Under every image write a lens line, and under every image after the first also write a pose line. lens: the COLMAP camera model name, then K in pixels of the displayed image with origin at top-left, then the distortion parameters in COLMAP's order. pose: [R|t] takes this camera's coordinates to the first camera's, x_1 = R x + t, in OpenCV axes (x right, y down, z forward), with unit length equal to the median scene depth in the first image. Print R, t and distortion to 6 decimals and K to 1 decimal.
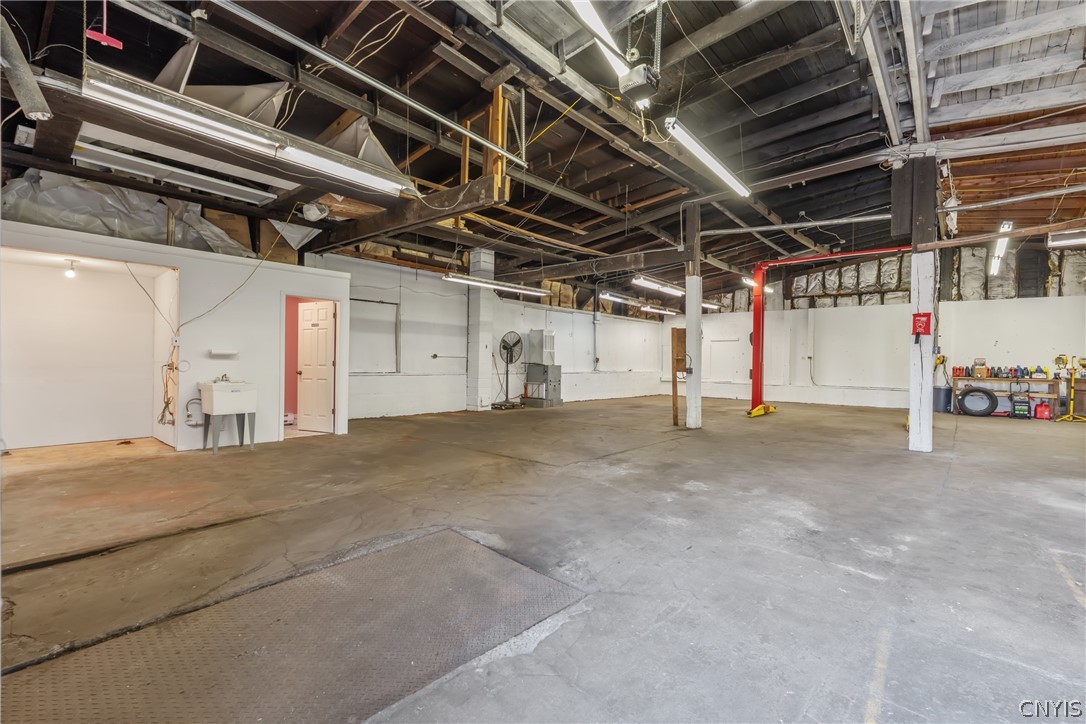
lens RADIAL K [[473.0, 0, 538.0], [0, 473.0, 365.1], [0, 0, 1]] dist [-0.004385, -0.000271]
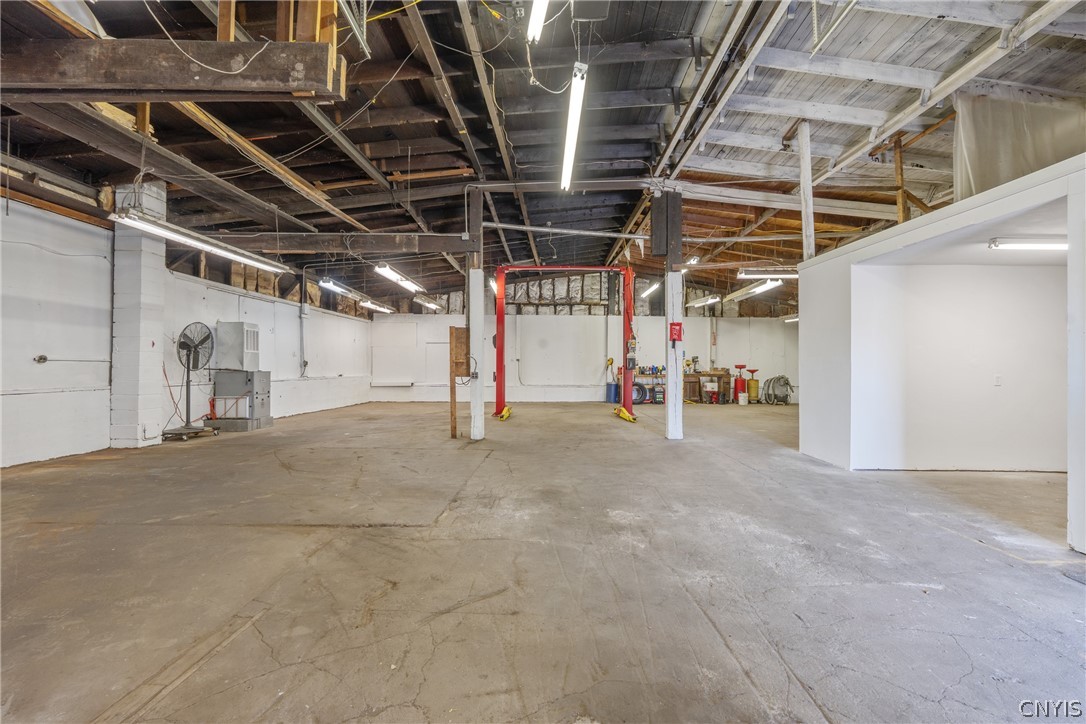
lens RADIAL K [[473.0, 0, 541.9], [0, 473.0, 363.9], [0, 0, 1]] dist [-0.004385, -0.000271]
pose [[0.758861, -0.007575, 0.651208, -0.128410], [0.012159, 0.999923, -0.002538, -0.004584], [-0.651139, 0.009844, 0.758895, 0.188880]]
